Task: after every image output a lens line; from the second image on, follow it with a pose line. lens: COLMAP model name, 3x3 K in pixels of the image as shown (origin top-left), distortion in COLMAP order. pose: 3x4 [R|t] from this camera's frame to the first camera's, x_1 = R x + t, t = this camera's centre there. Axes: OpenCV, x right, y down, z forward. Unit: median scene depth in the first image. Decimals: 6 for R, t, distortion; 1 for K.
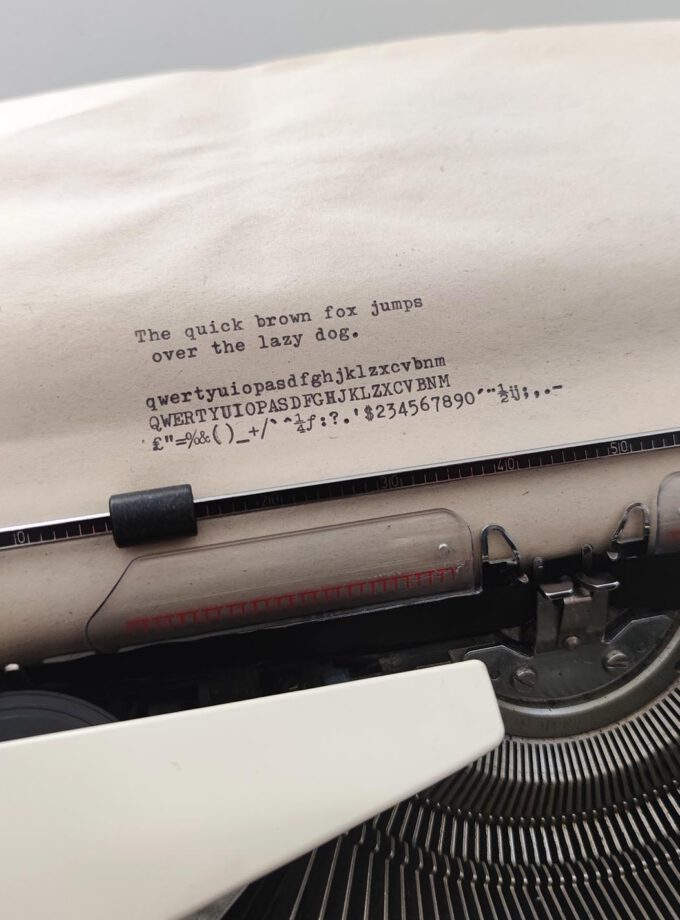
lens RADIAL K [[944.2, 0, 335.6], [0, 944.2, 452.2], [0, 0, 1]] dist [0.018741, 0.000000]
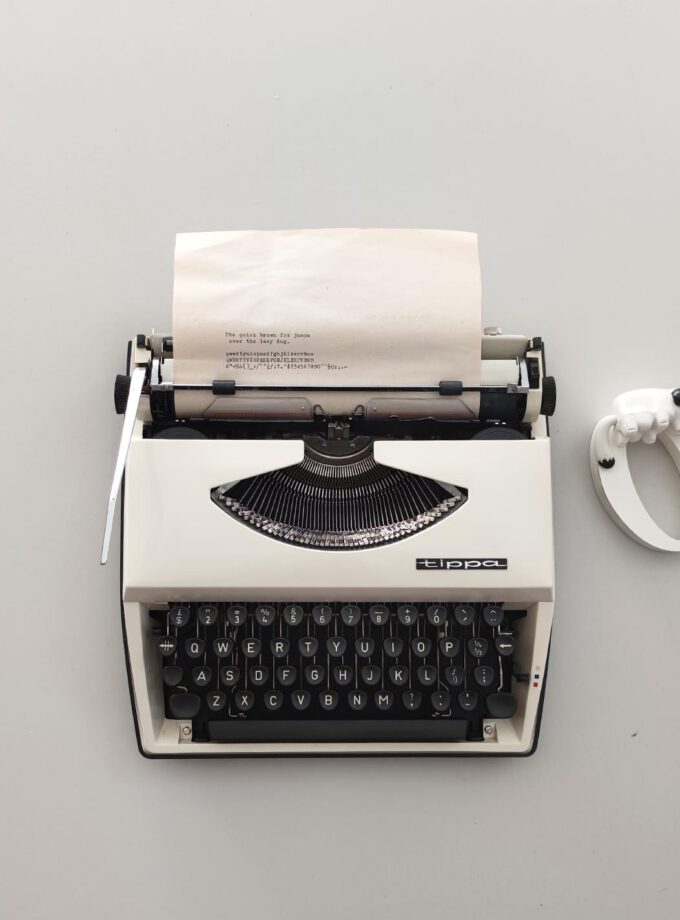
lens RADIAL K [[944.2, 0, 336.8], [0, 944.2, 463.9], [0, 0, 1]] dist [0.018741, 0.000000]
pose [[0.981410, 0.182337, -0.059889, 0.481494], [-0.155311, 0.937863, 0.310309, -0.807972], [0.112748, -0.295239, 0.948748, -2.369101]]
